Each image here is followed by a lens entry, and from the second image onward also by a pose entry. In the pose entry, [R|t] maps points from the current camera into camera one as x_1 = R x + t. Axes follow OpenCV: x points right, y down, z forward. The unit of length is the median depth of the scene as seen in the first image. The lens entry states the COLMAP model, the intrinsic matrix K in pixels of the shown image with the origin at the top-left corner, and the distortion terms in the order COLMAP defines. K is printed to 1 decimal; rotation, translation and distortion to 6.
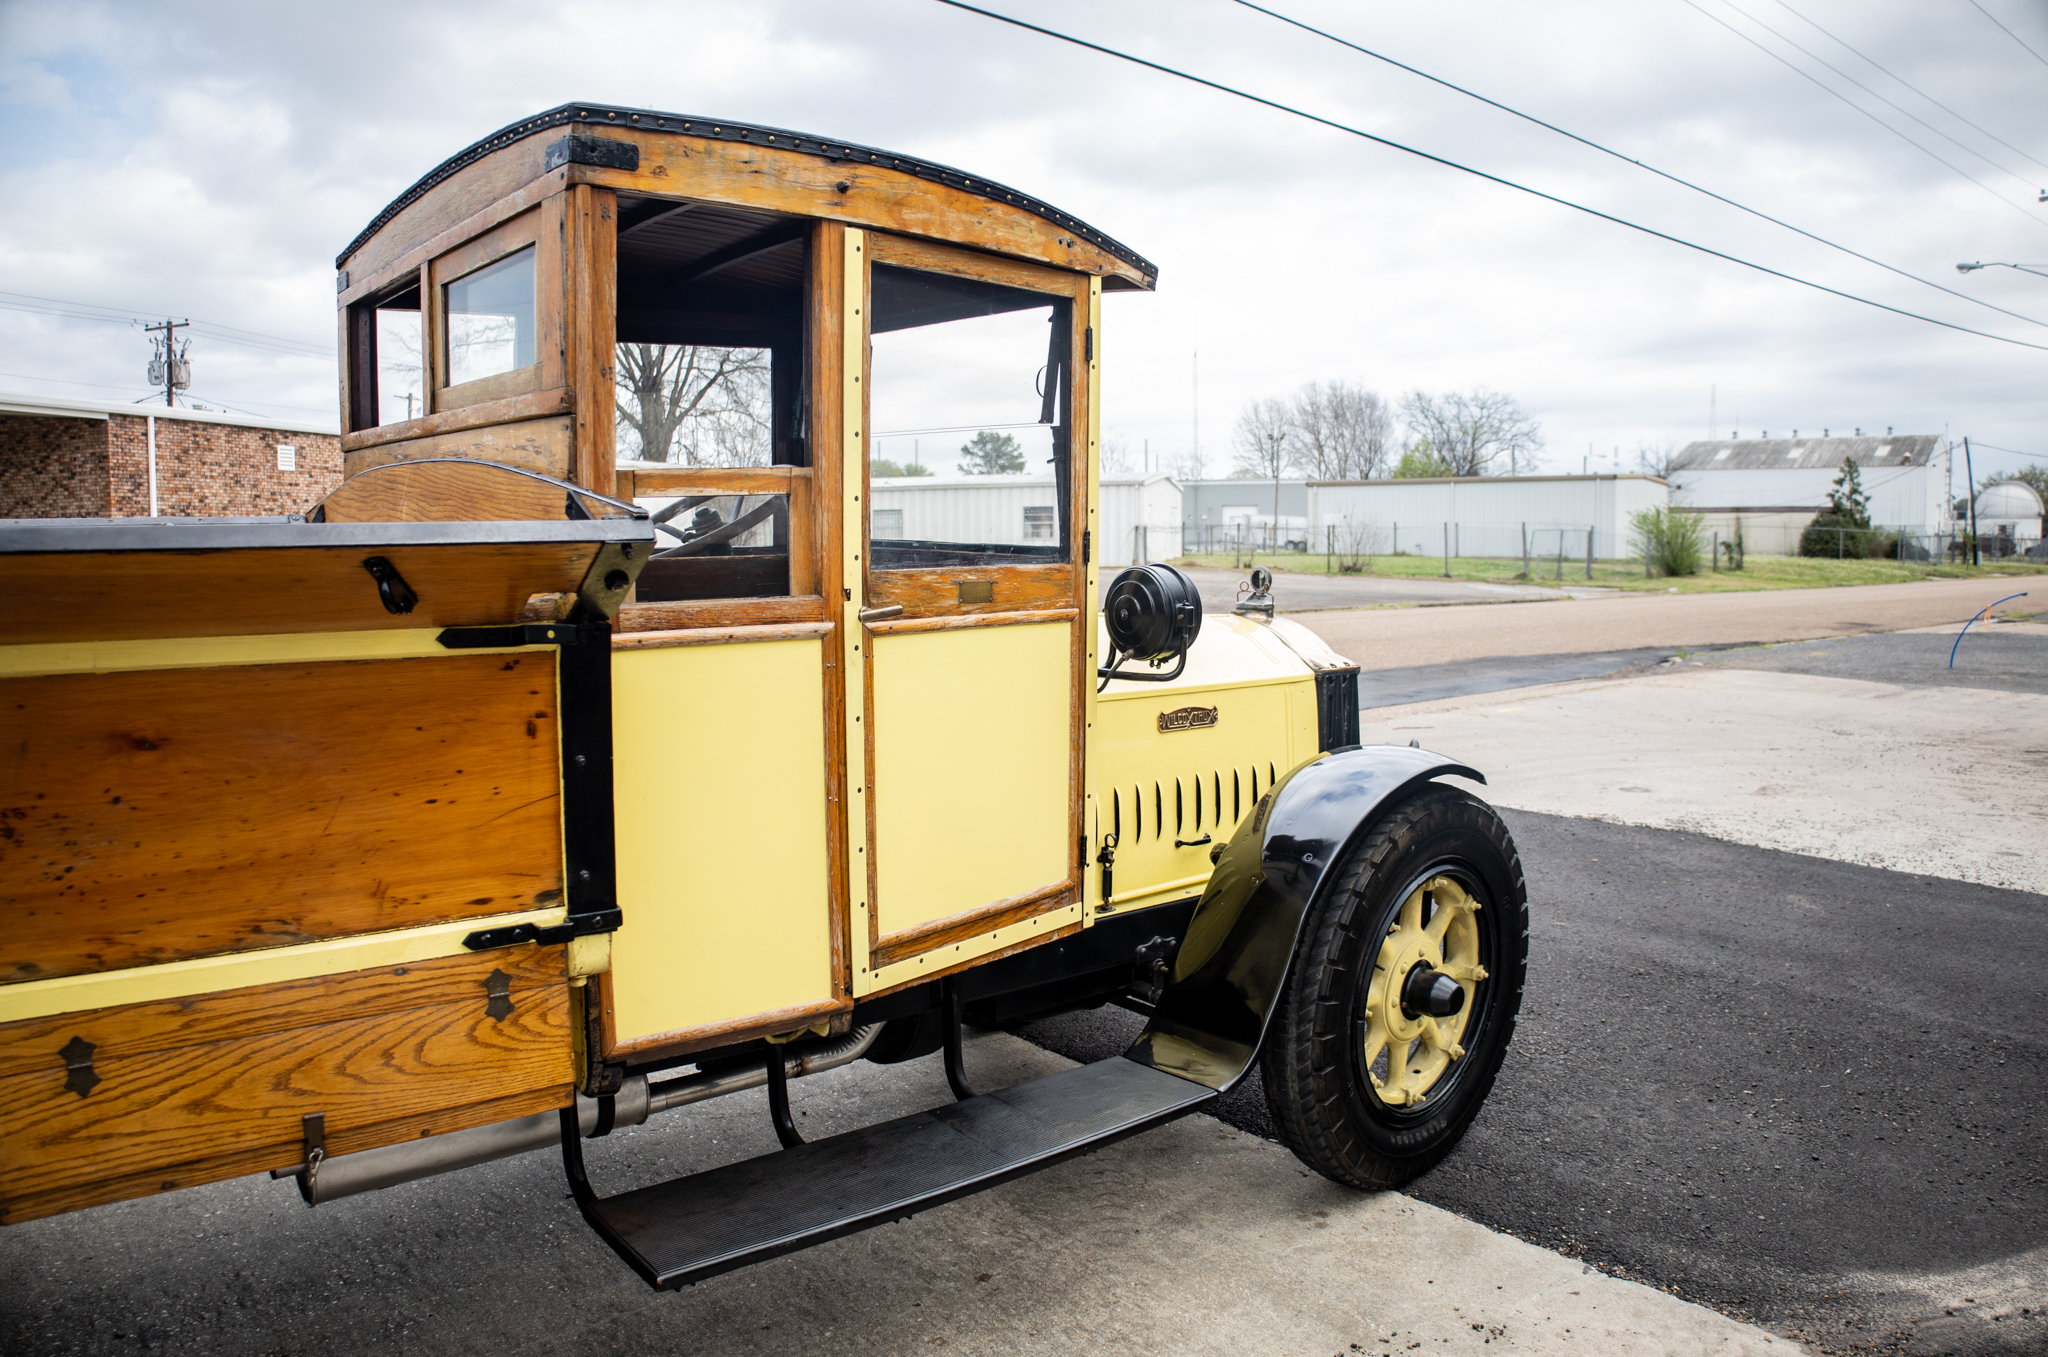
lens RADIAL K [[1458.6, 0, 1053.8], [0, 1458.6, 698.1], [0, 0, 1]] dist [-0.194856, 0.073725]
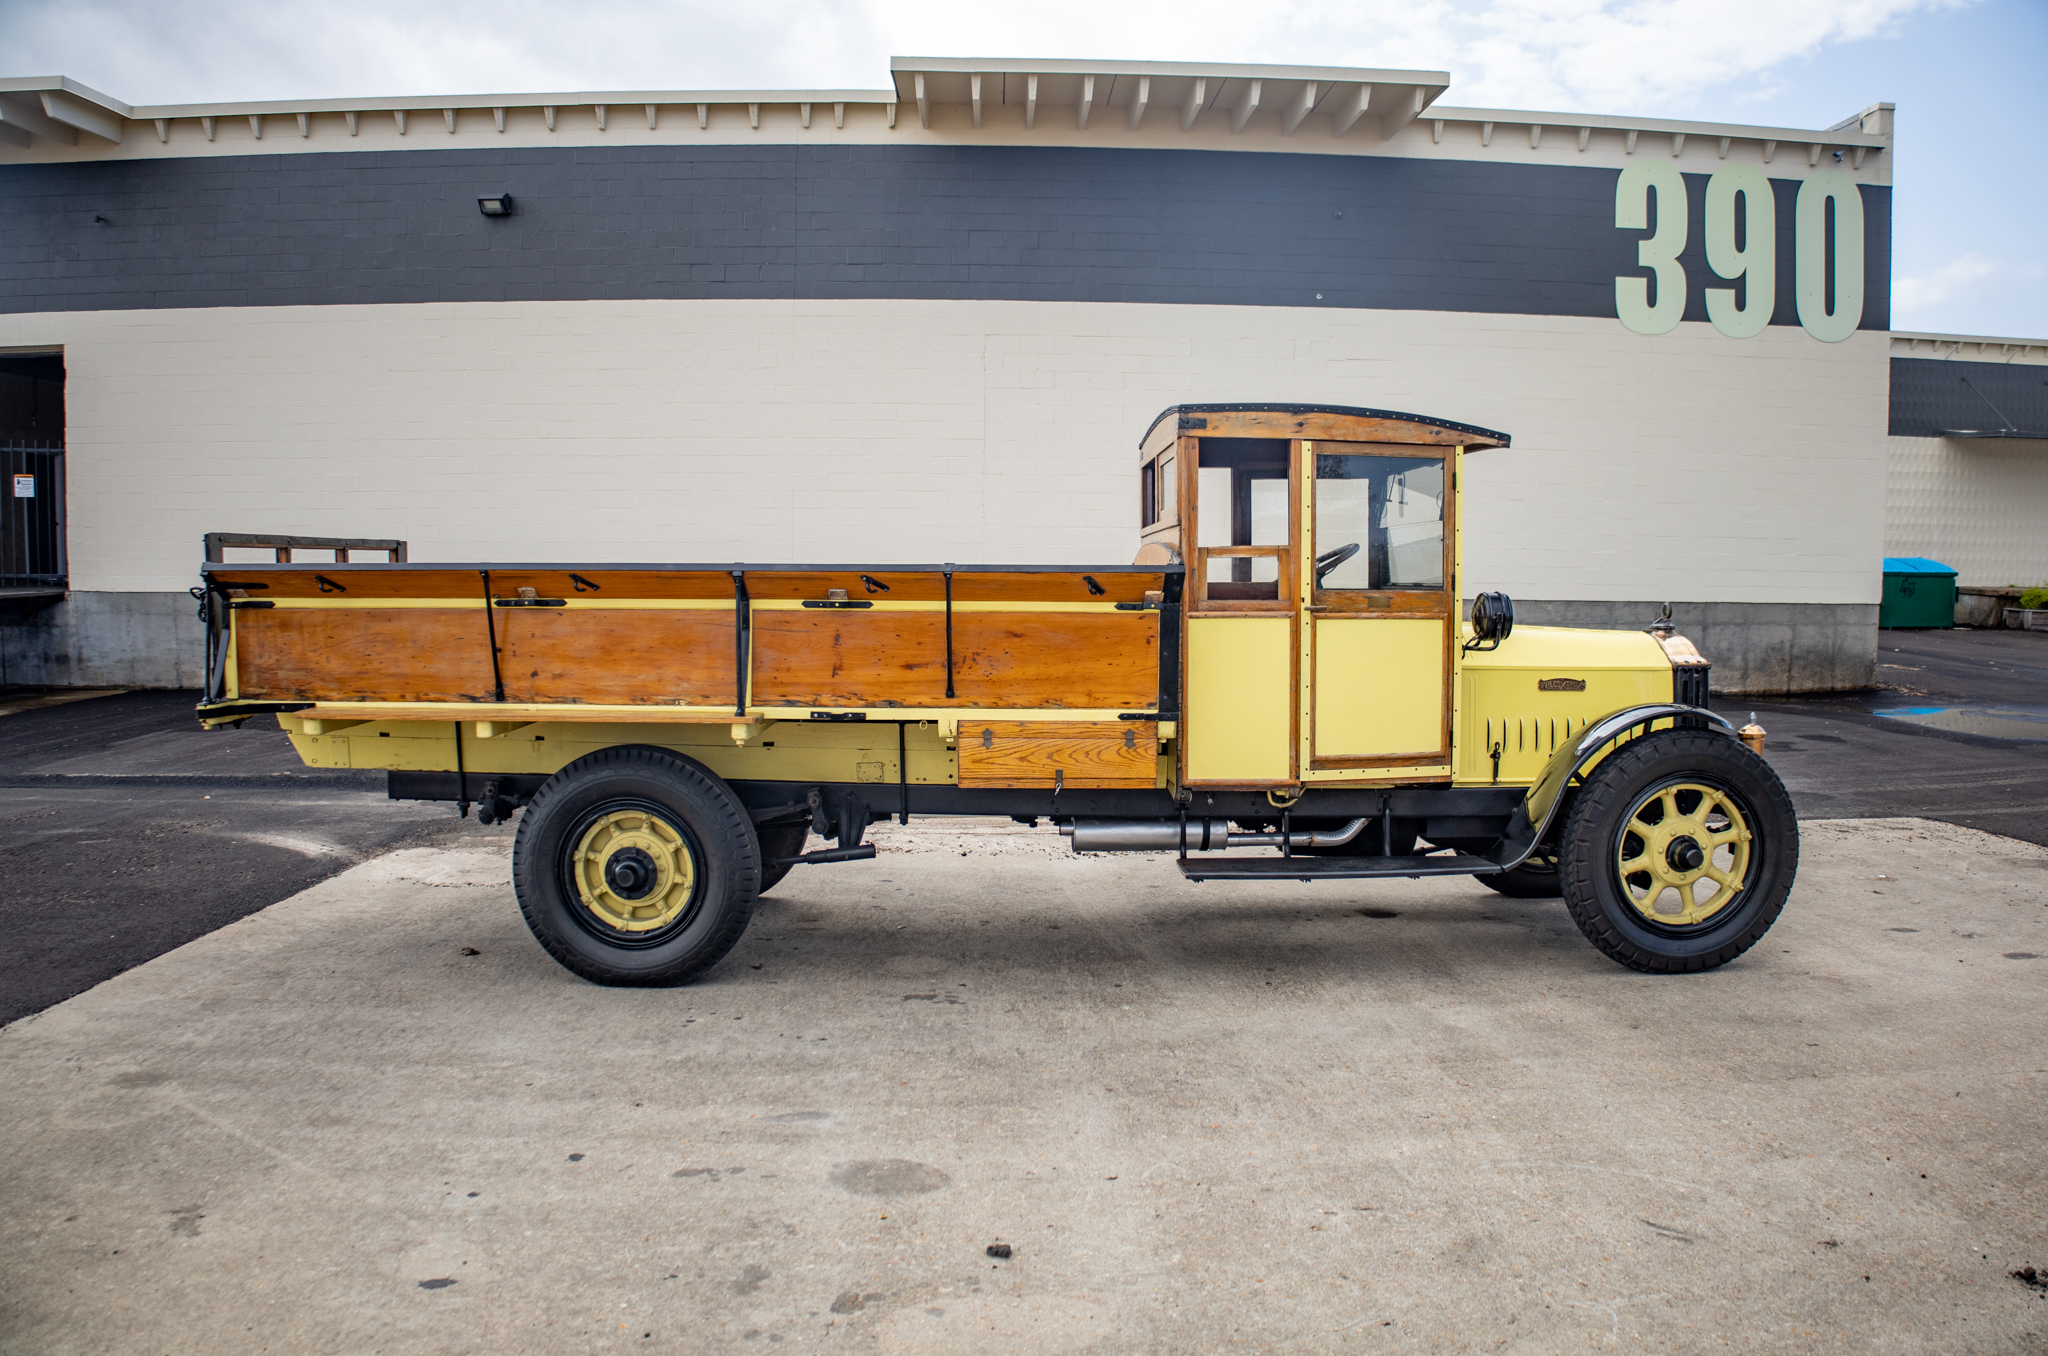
lens RADIAL K [[1470.8, 0, 1053.1], [0, 1470.8, 642.7], [0, 0, 1]] dist [-0.186206, 0.072256]
pose [[0.794170, 0.018363, -0.607419, 0.925668], [-0.070097, 0.995640, -0.061549, 0.162098], [0.603640, 0.091458, 0.791994, -1.037764]]
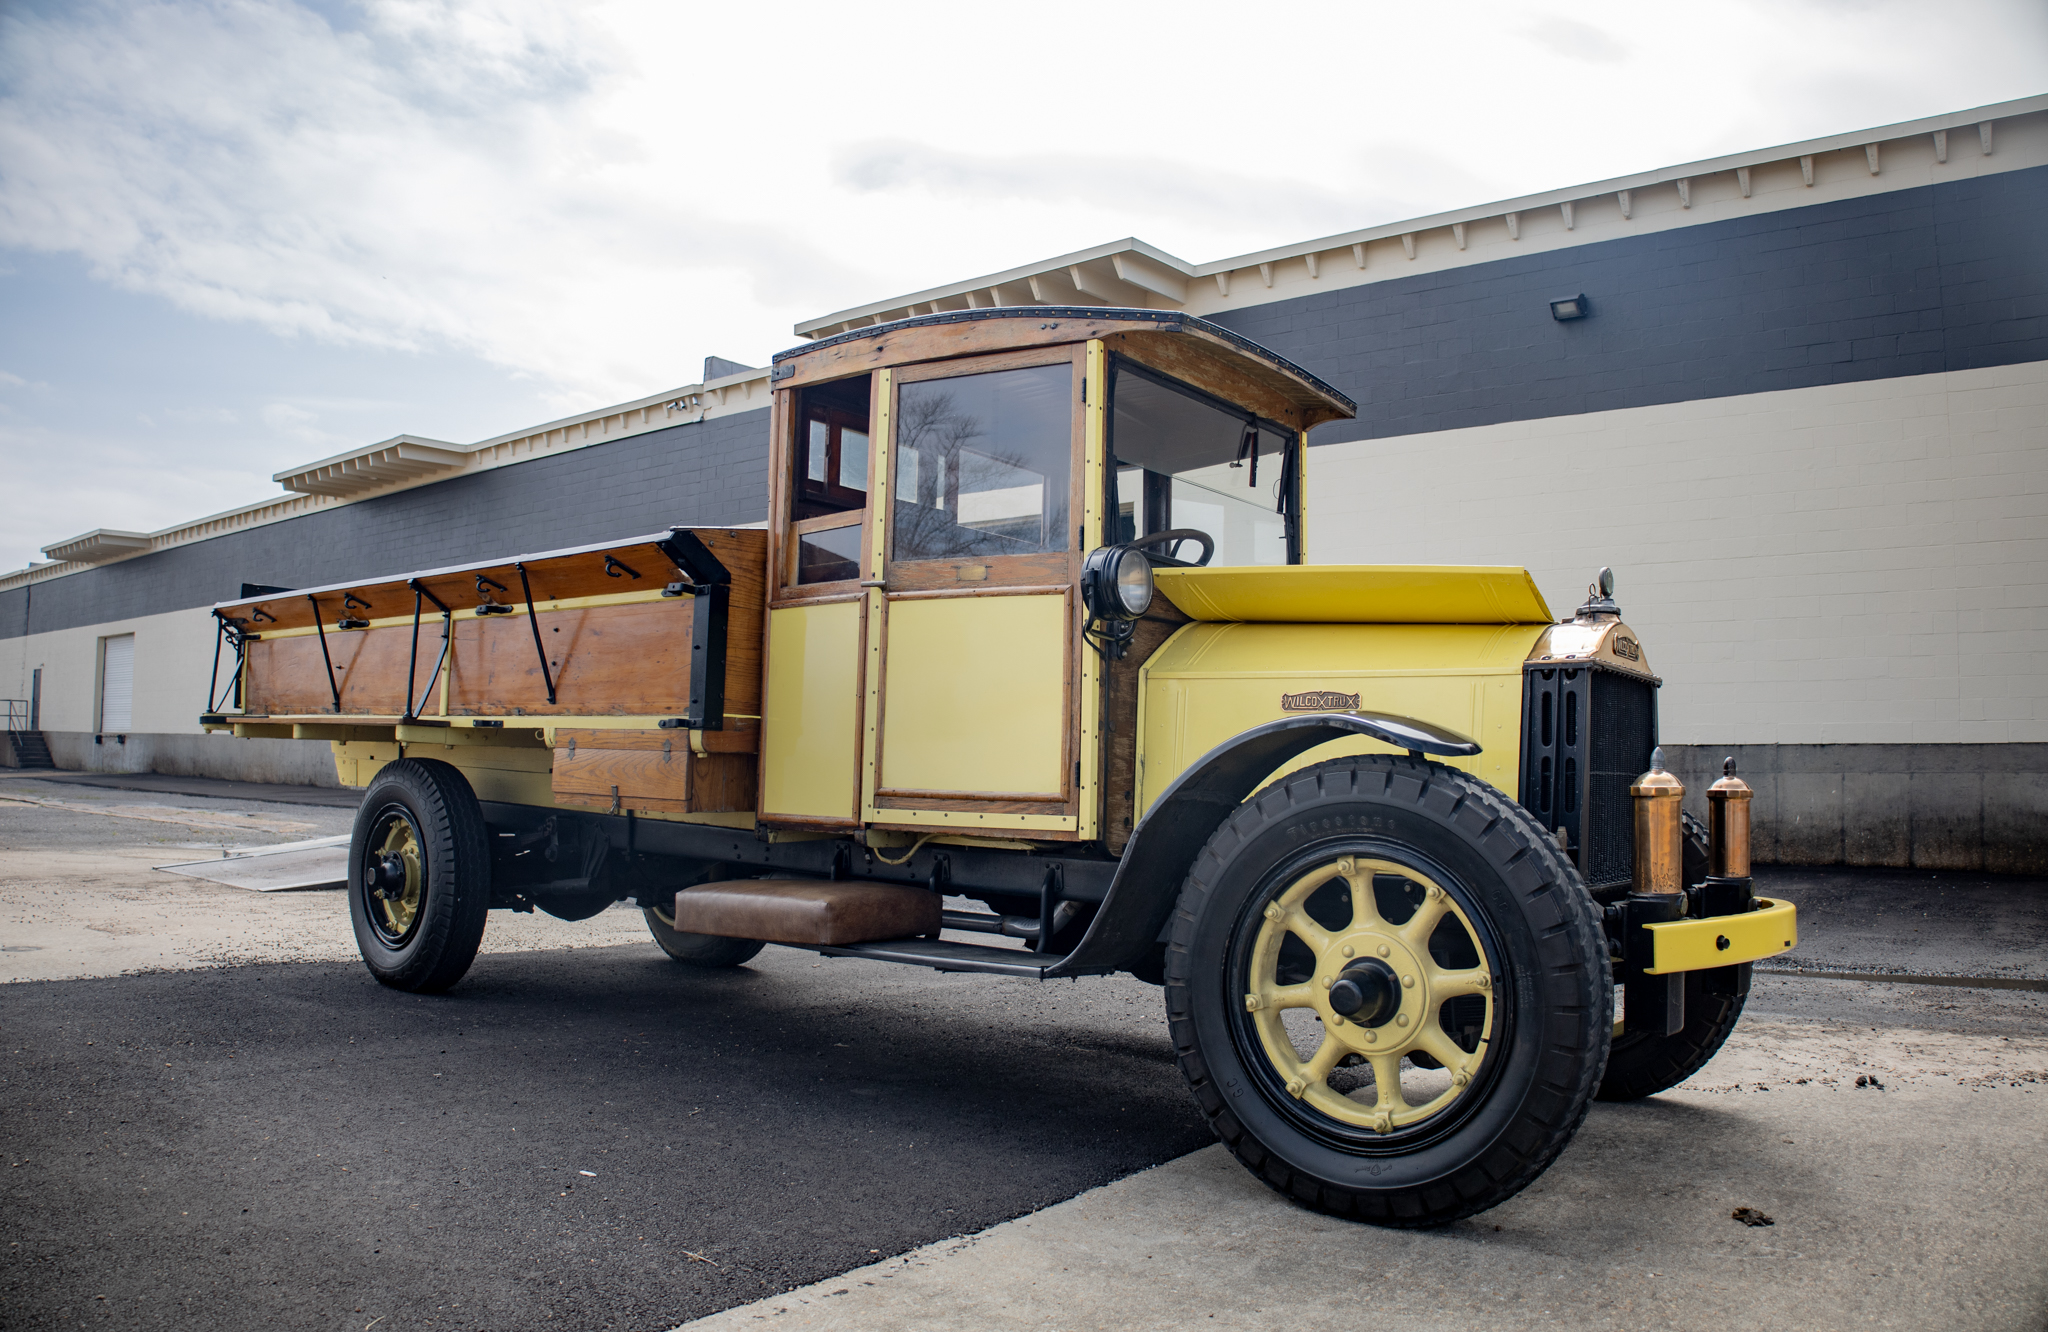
lens RADIAL K [[1510.2, 0, 1029.8], [0, 1510.2, 634.1], [0, 0, 1]] dist [-0.189709, 0.074116]
pose [[0.185371, -0.104734, -0.977071, 1.575716], [-0.144589, 0.980575, -0.132541, 0.199463], [0.971973, 0.165843, 0.166627, 0.868626]]
